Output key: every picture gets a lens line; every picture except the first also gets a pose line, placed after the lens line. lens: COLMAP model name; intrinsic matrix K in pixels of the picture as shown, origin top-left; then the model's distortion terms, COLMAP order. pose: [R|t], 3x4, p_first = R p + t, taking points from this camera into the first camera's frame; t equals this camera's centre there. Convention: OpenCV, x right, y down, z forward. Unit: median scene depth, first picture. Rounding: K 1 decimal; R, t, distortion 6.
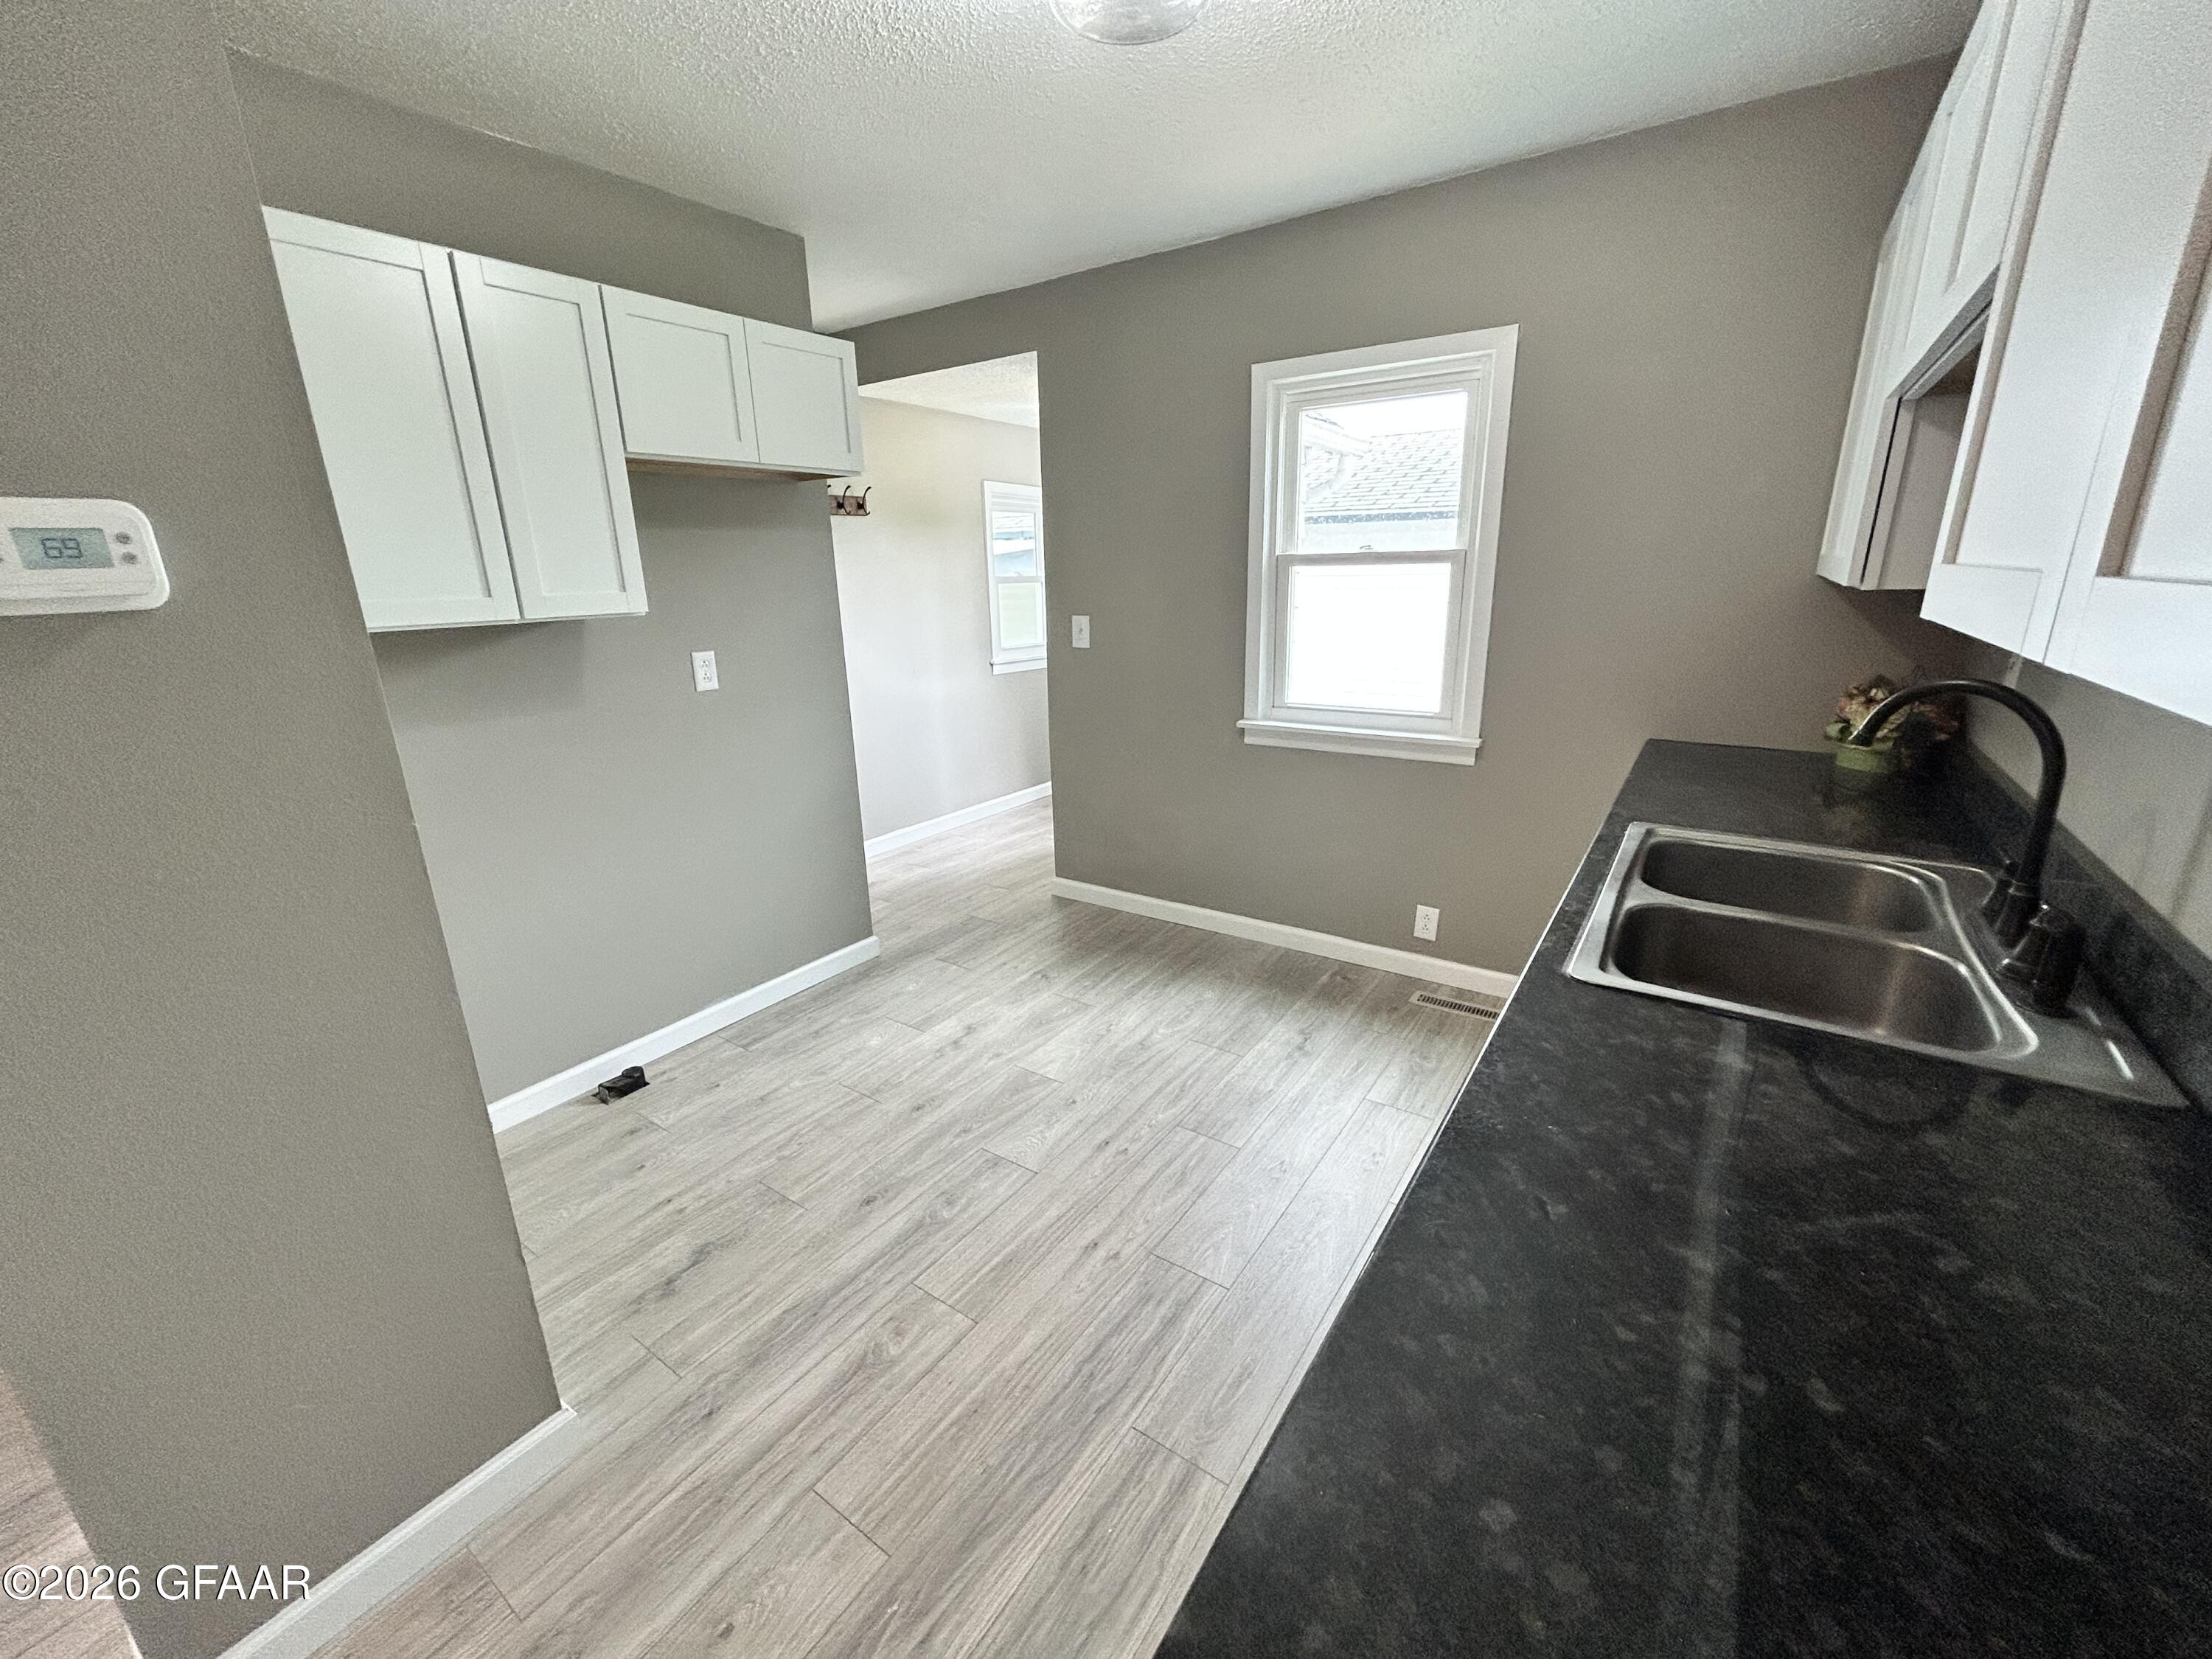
lens RADIAL K [[893.1, 0, 1099.8], [0, 893.1, 829.5], [0, 0, 1]] dist [-0.003609, 0.001337]
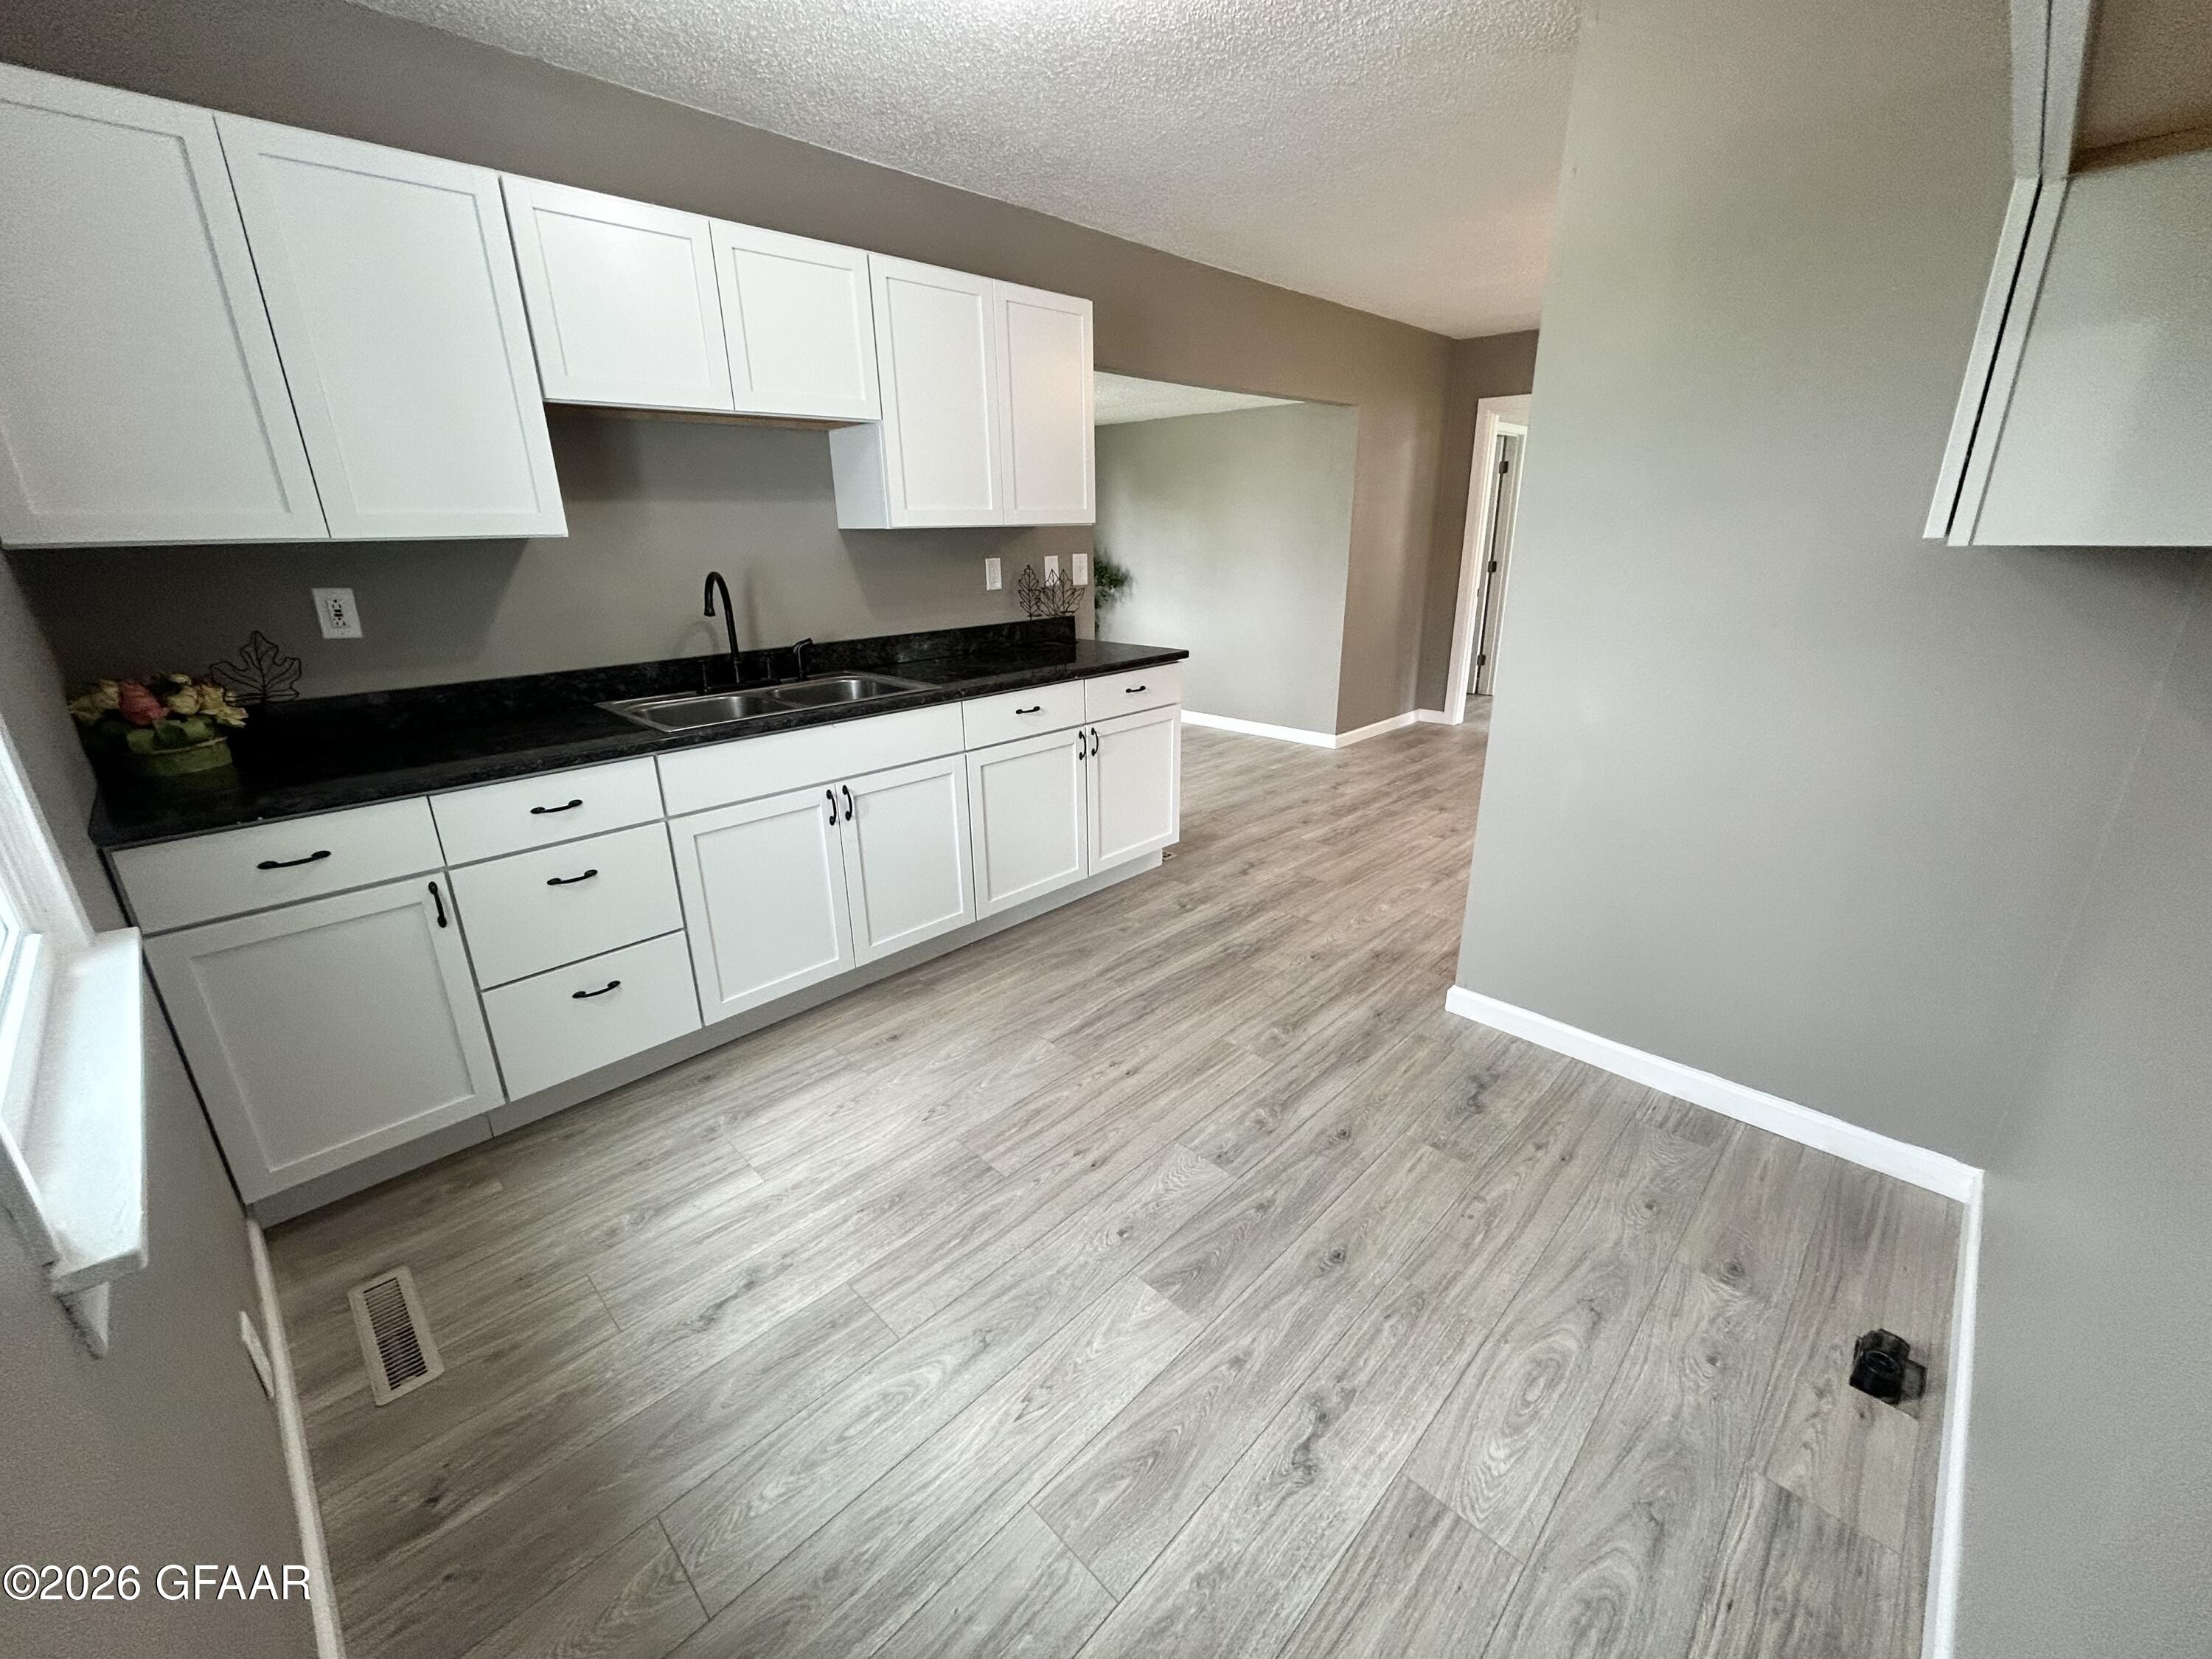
lens RADIAL K [[893.1, 0, 1102.6], [0, 893.1, 826.9], [0, 0, 1]] dist [-0.003609, 0.001337]
pose [[-0.985717, -0.018233, 0.167422, -0.139240], [0.082446, 0.814604, 0.574128, -0.417089], [-0.146850, 0.579731, -0.801465, 1.489974]]
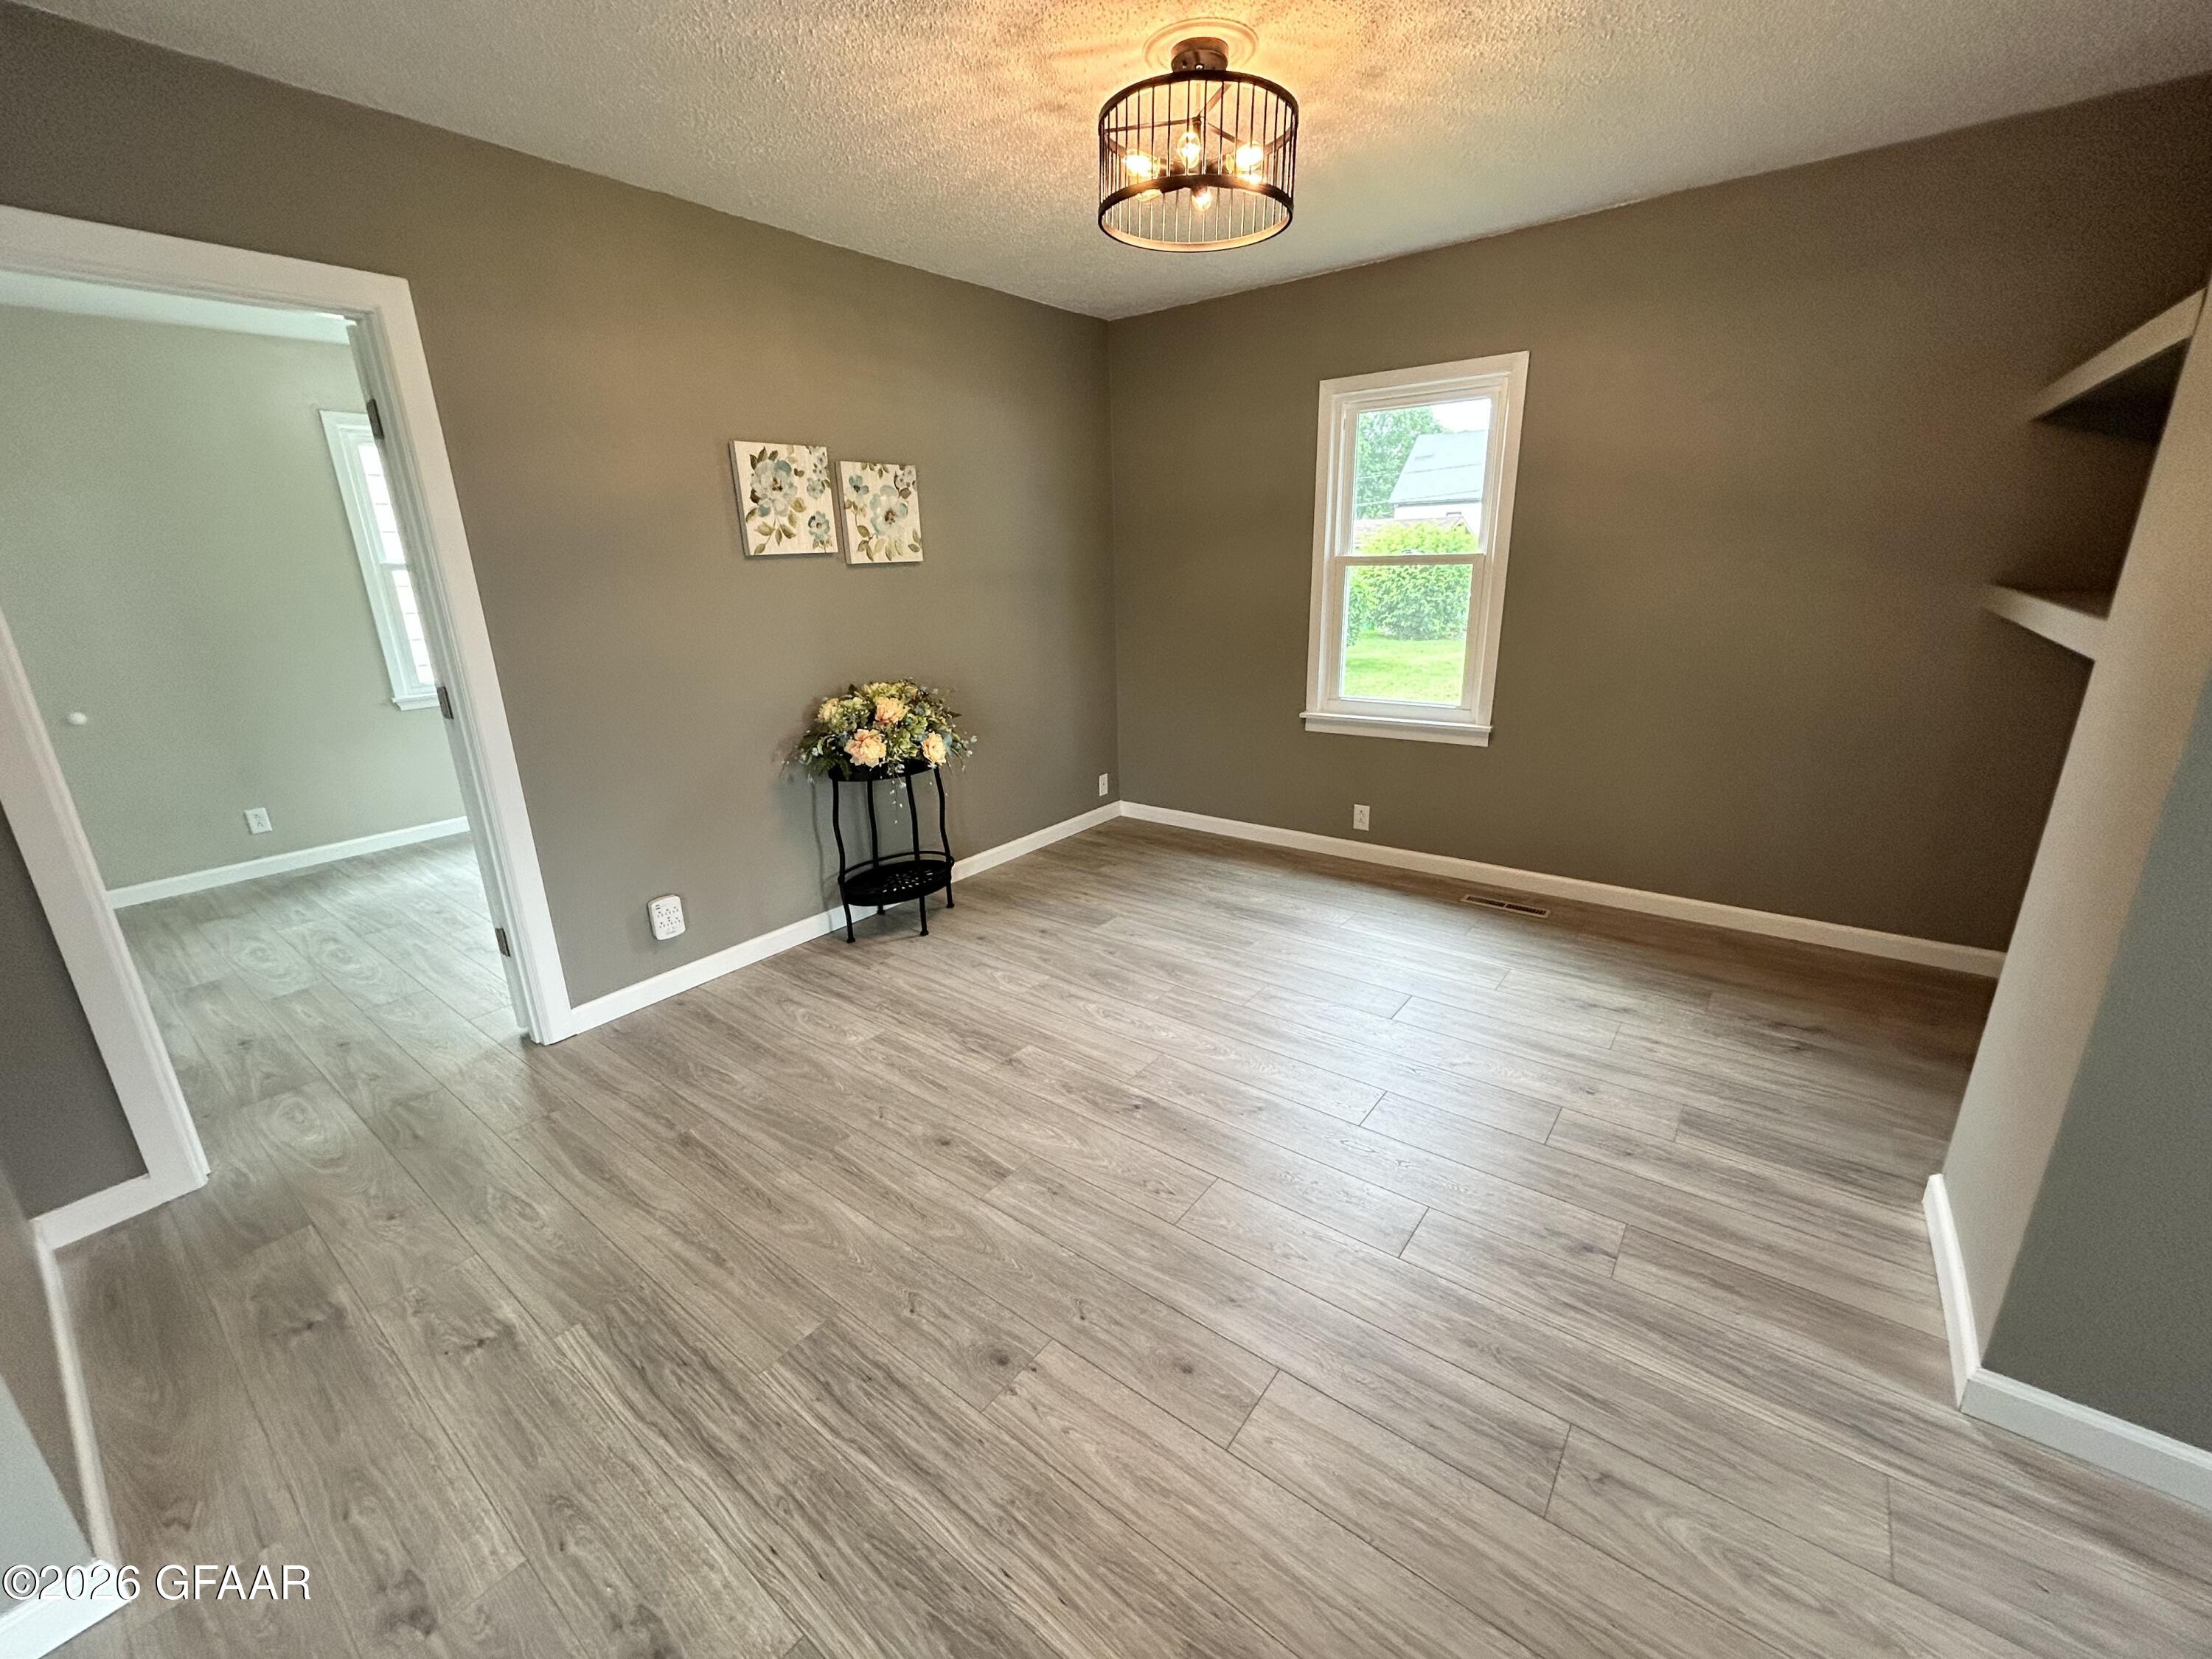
lens RADIAL K [[893.1, 0, 1102.4], [0, 893.1, 825.5], [0, 0, 1]] dist [-0.003609, 0.001337]
pose [[-0.047718, 0.314781, -0.947964, -0.014228], [-0.256763, 0.913289, 0.316191, 0.090379], [0.965296, 0.258490, 0.037244, -0.218415]]
